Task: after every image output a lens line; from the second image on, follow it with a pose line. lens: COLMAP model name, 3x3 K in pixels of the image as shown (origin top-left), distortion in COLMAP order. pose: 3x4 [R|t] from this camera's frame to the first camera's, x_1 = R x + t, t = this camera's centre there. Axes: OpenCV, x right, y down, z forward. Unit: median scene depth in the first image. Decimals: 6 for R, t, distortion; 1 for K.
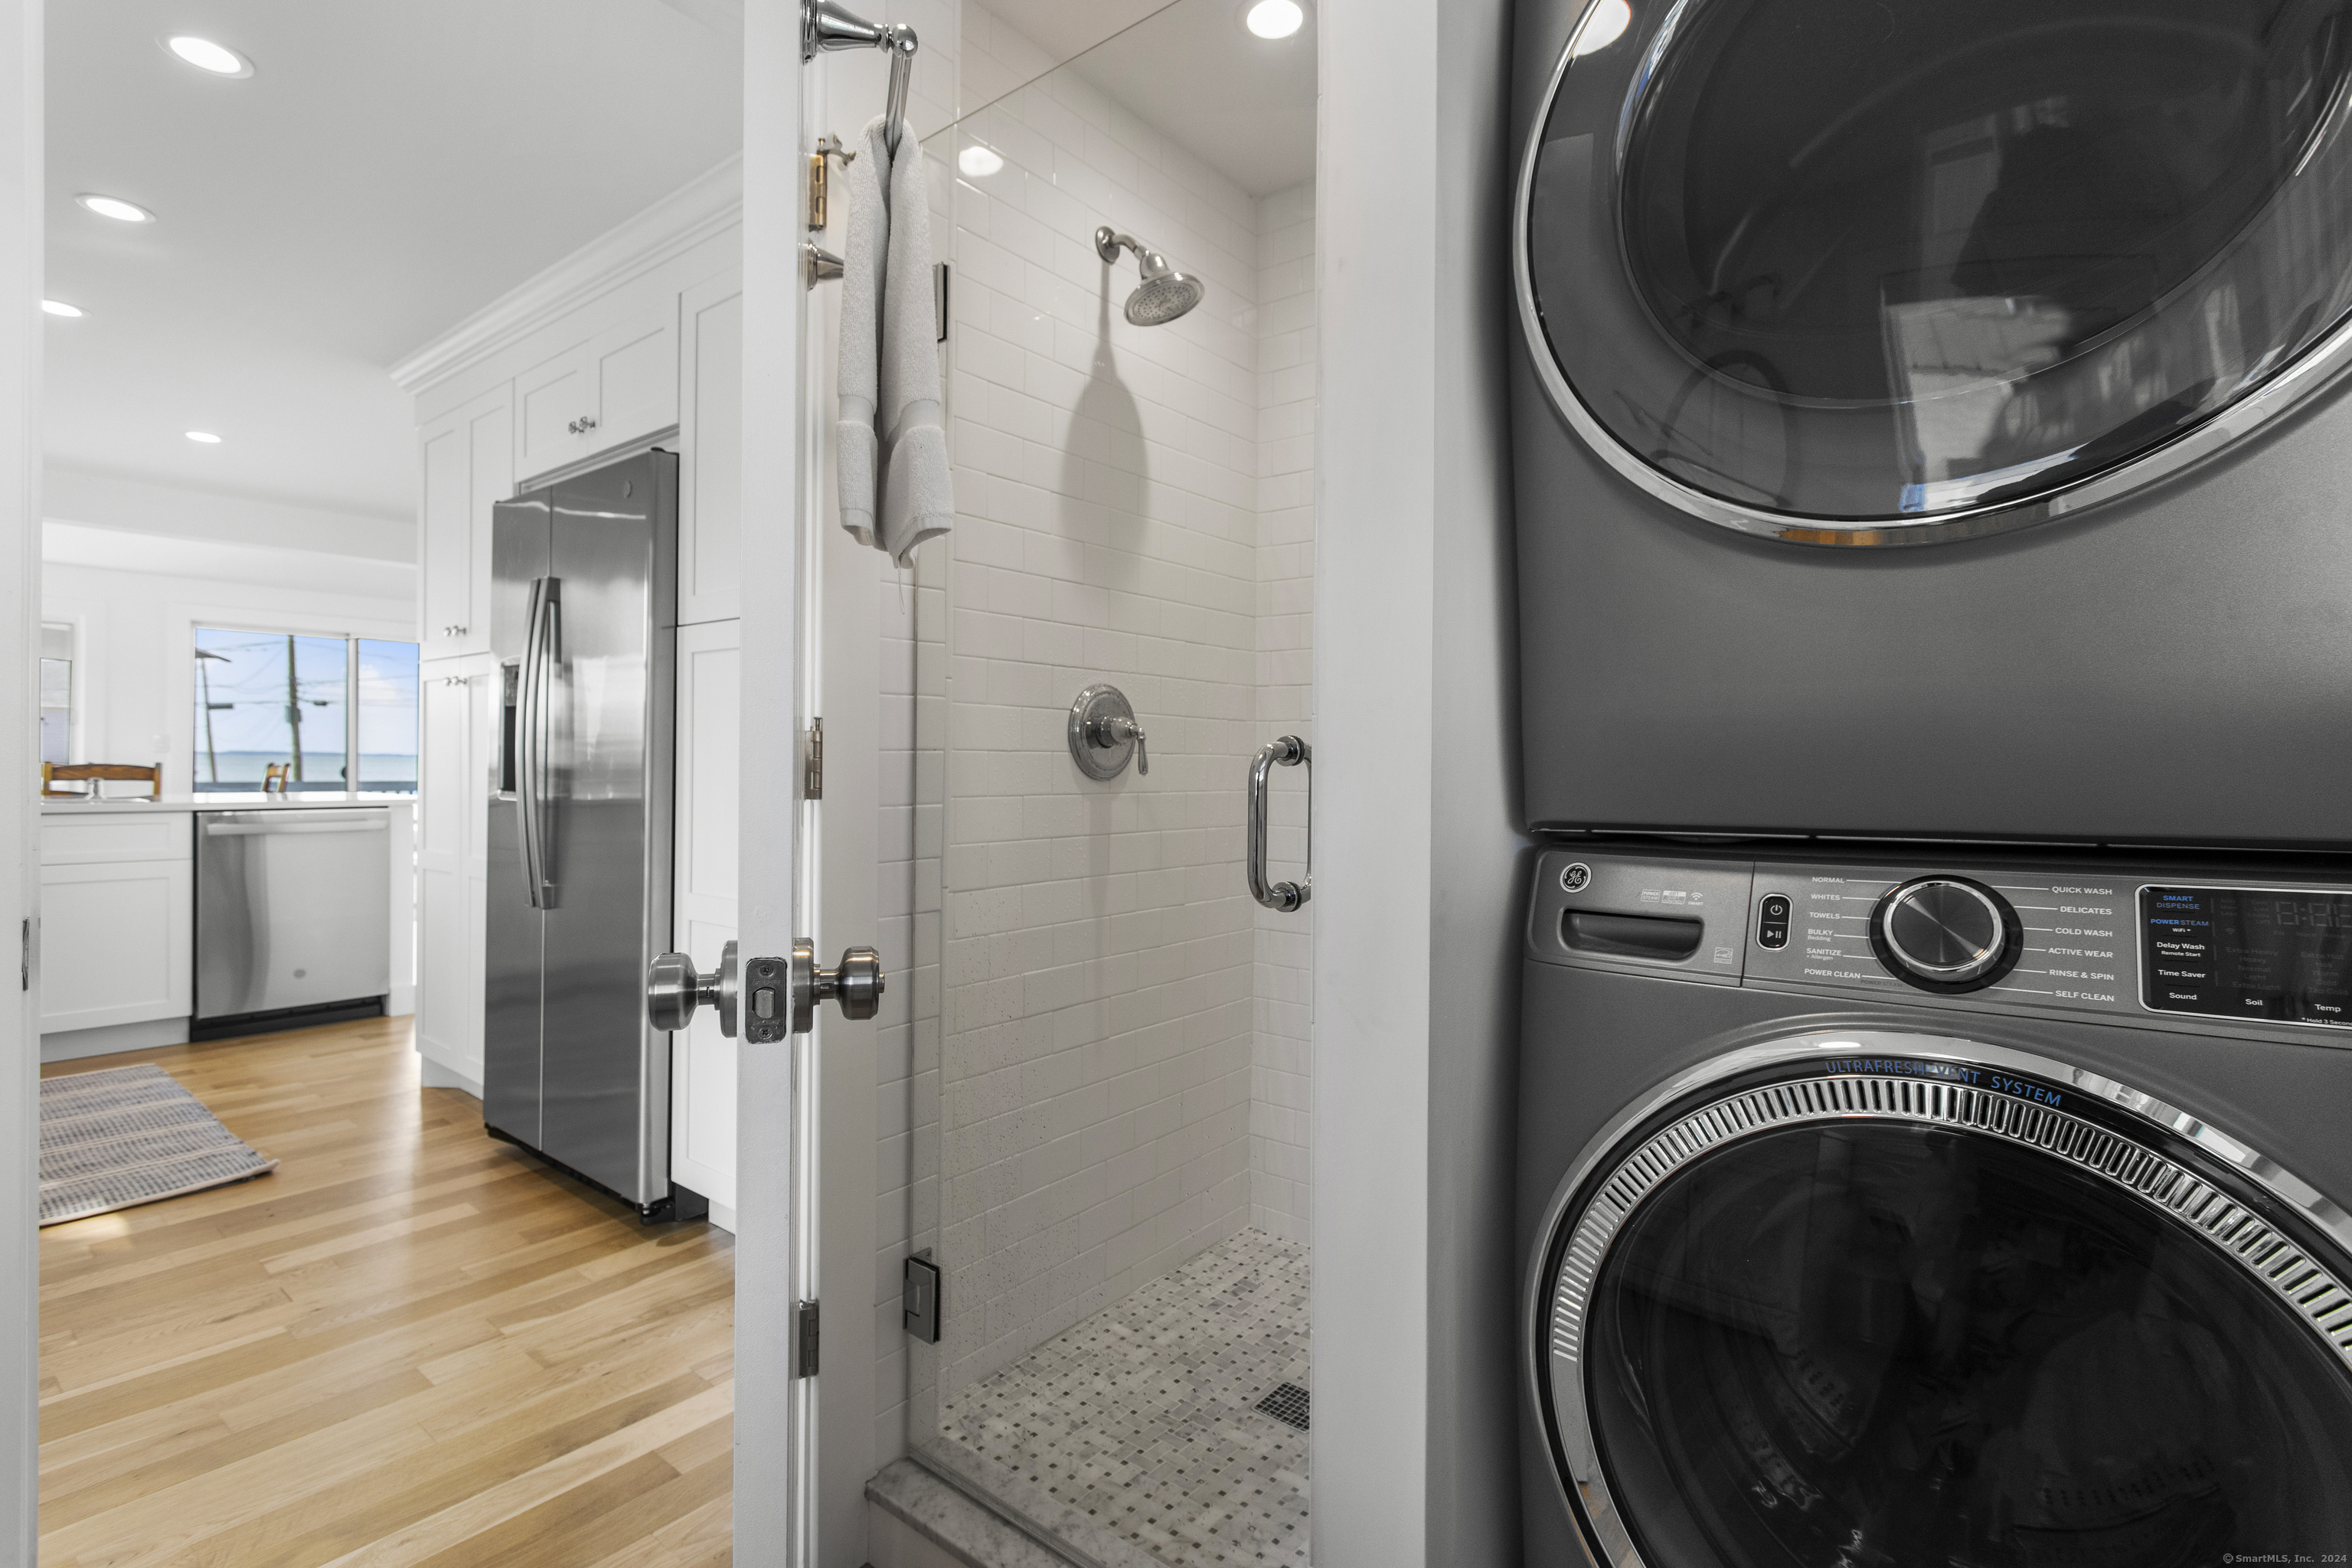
lens RADIAL K [[1101.8, 0, 1168.3], [0, 1101.8, 777.6], [0, 0, 1]] dist [-0.000411, -0.001029]
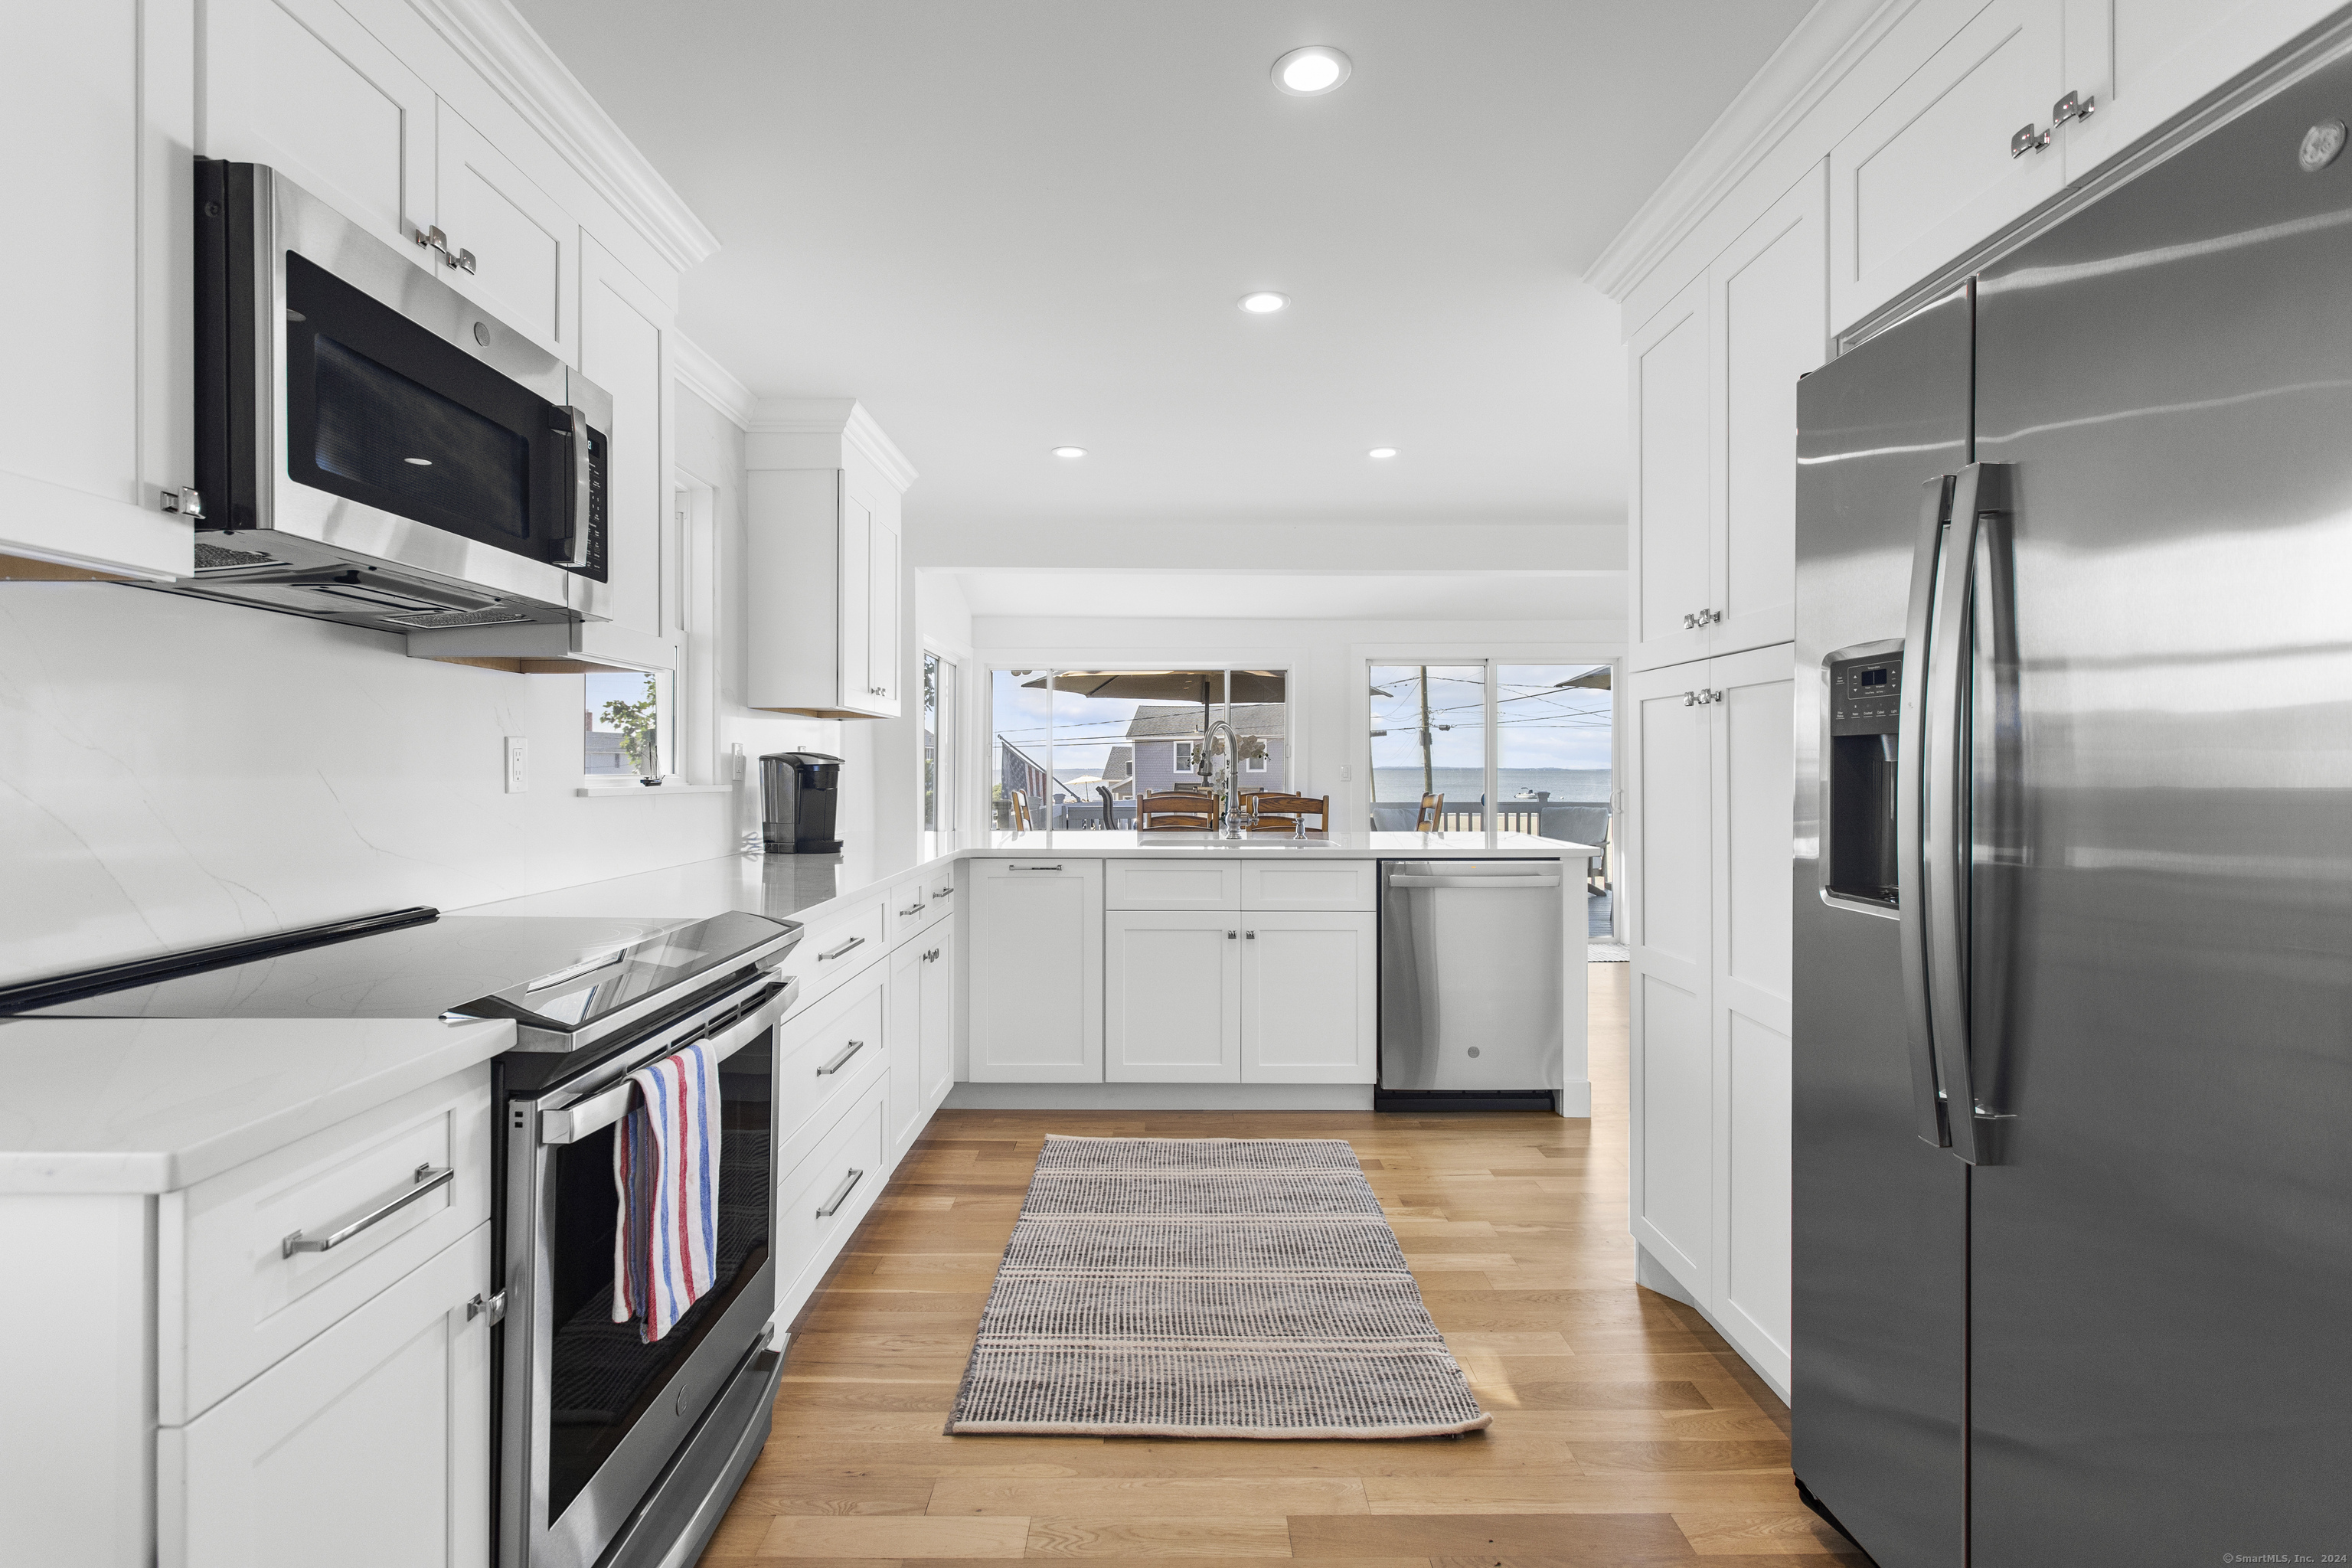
lens RADIAL K [[1101.8, 0, 1168.5], [0, 1101.8, 777.5], [0, 0, 1]] dist [-0.000411, -0.001029]
pose [[0.624854, -0.008290, -0.780697, -0.282189], [0.001930, 0.999957, -0.009074, -0.029868], [0.780739, 0.004163, 0.624843, 0.295447]]
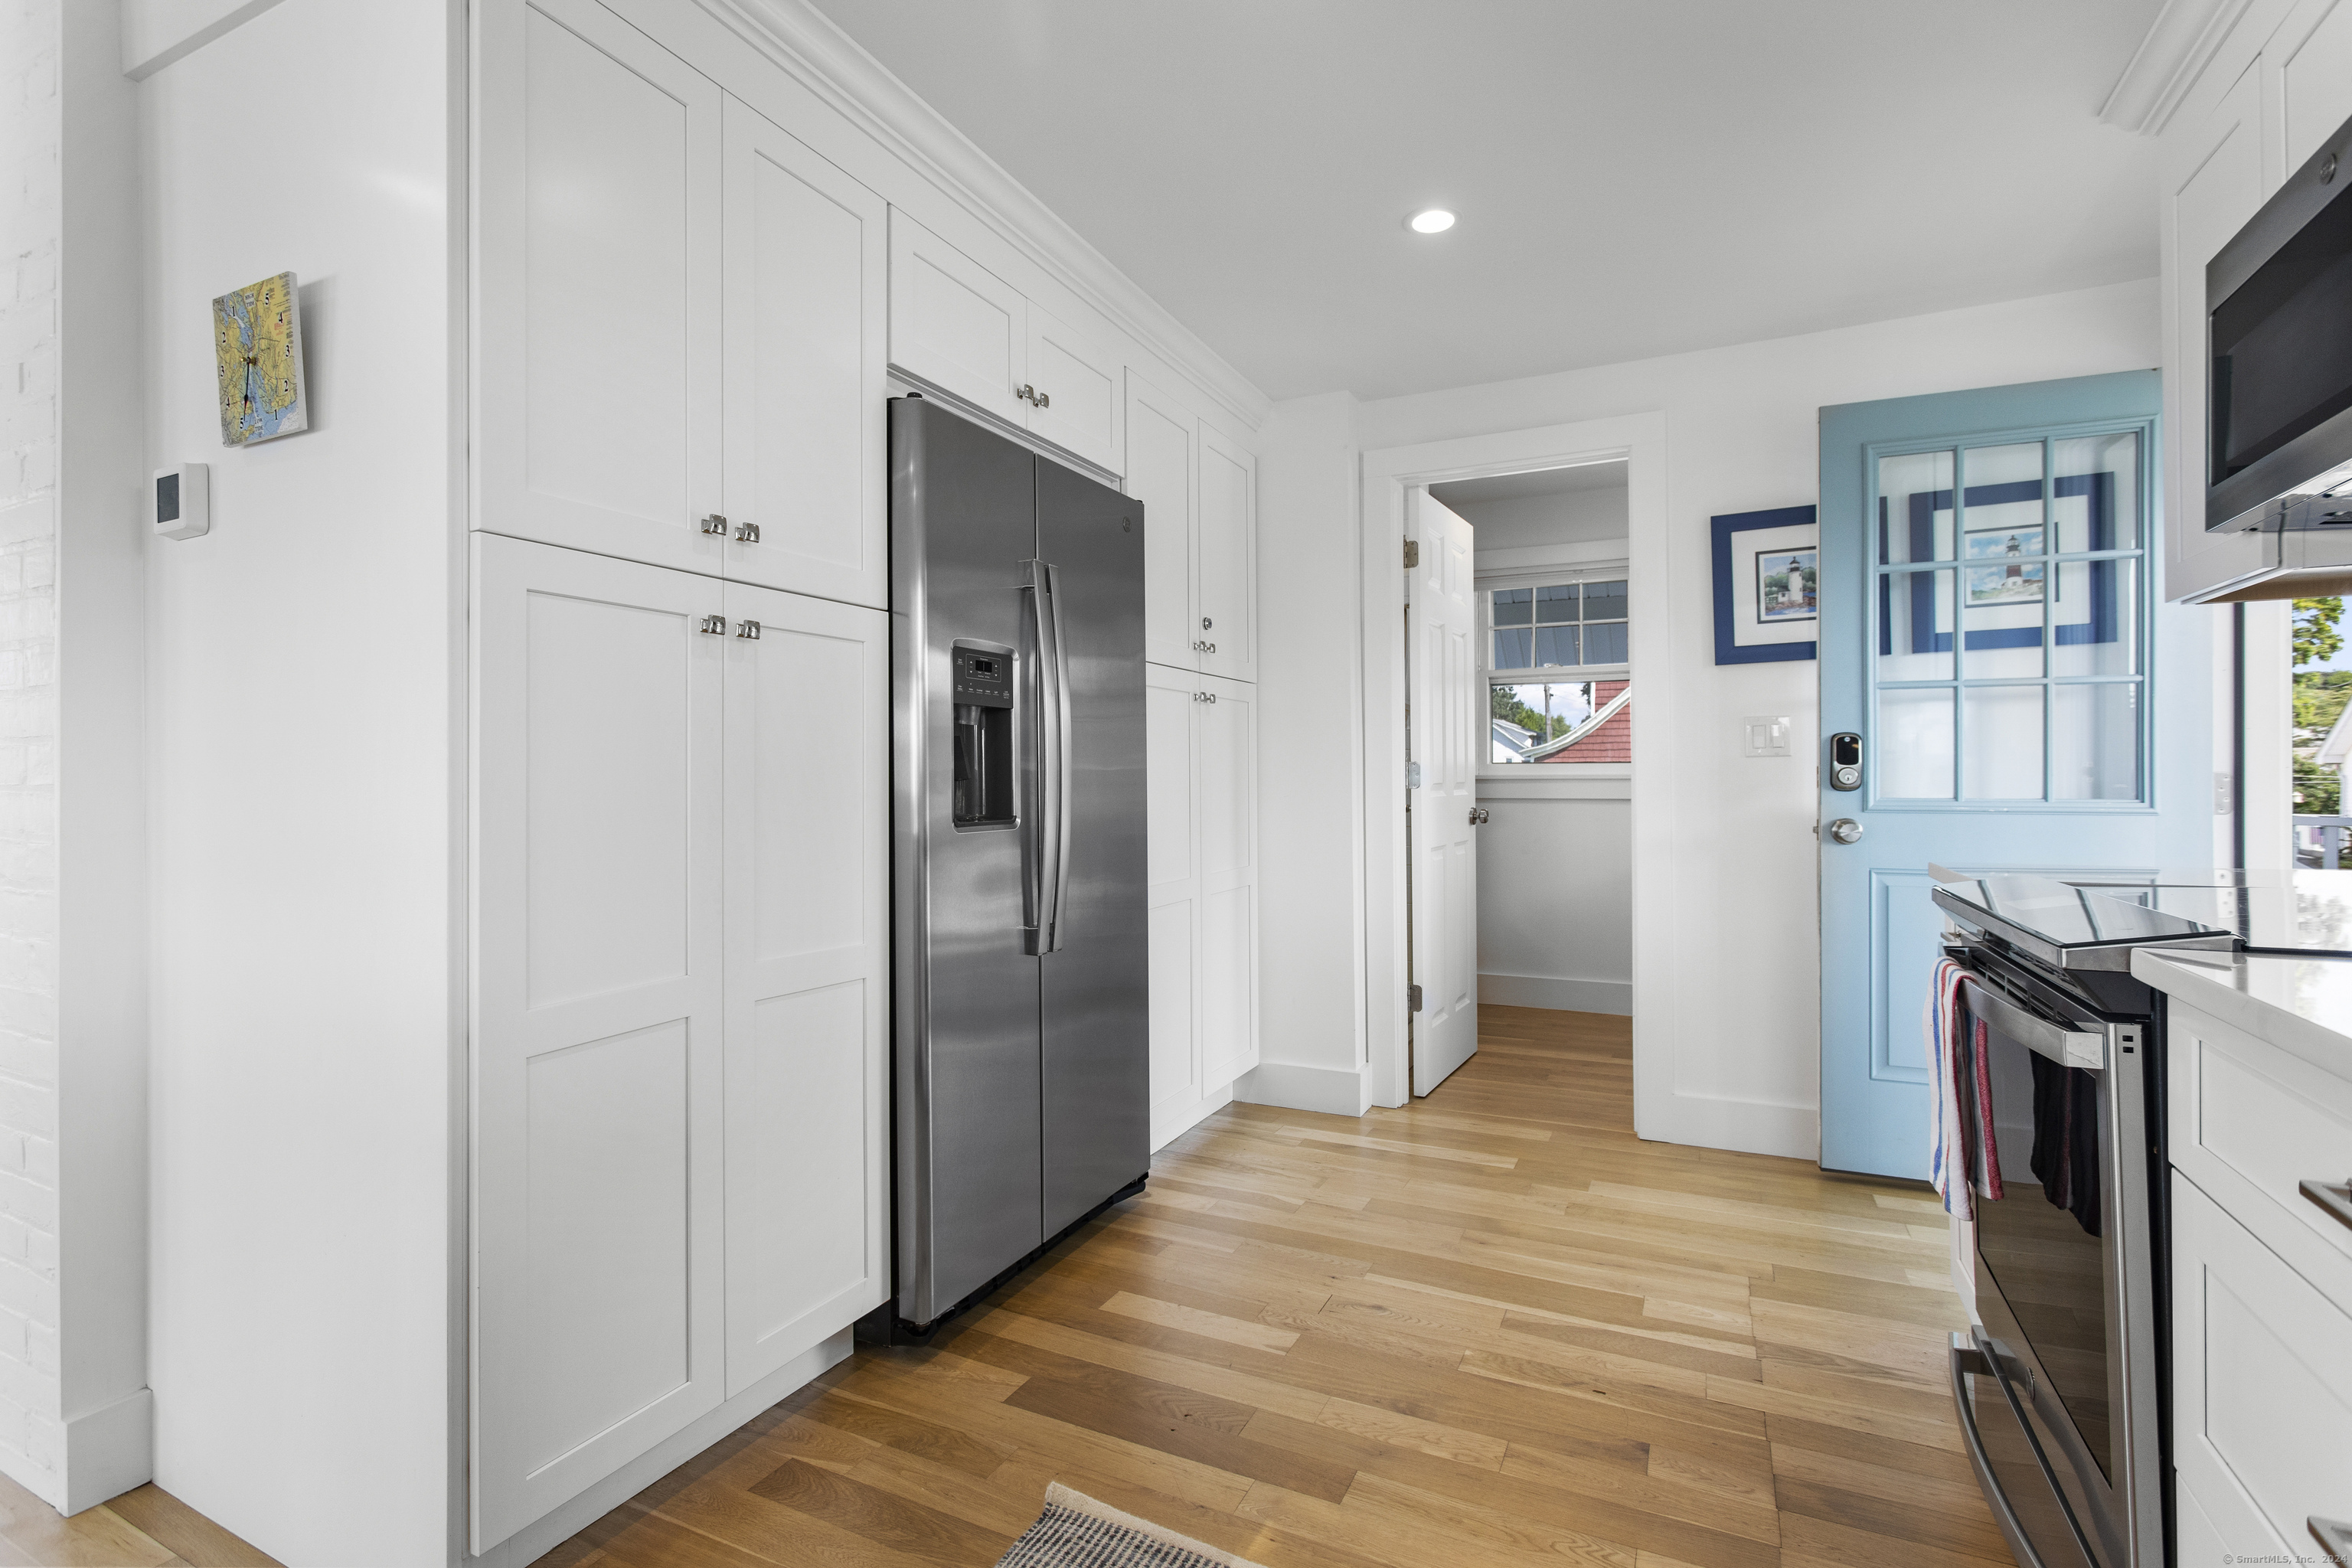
lens RADIAL K [[1101.8, 0, 1159.2], [0, 1101.8, 768.6], [0, 0, 1]] dist [-0.000411, -0.001029]
pose [[-0.207352, -0.008119, 0.978233, -0.972930], [0.006789, 0.999930, 0.009738, -0.021573], [-0.978243, 0.008660, -0.207282, 0.748221]]
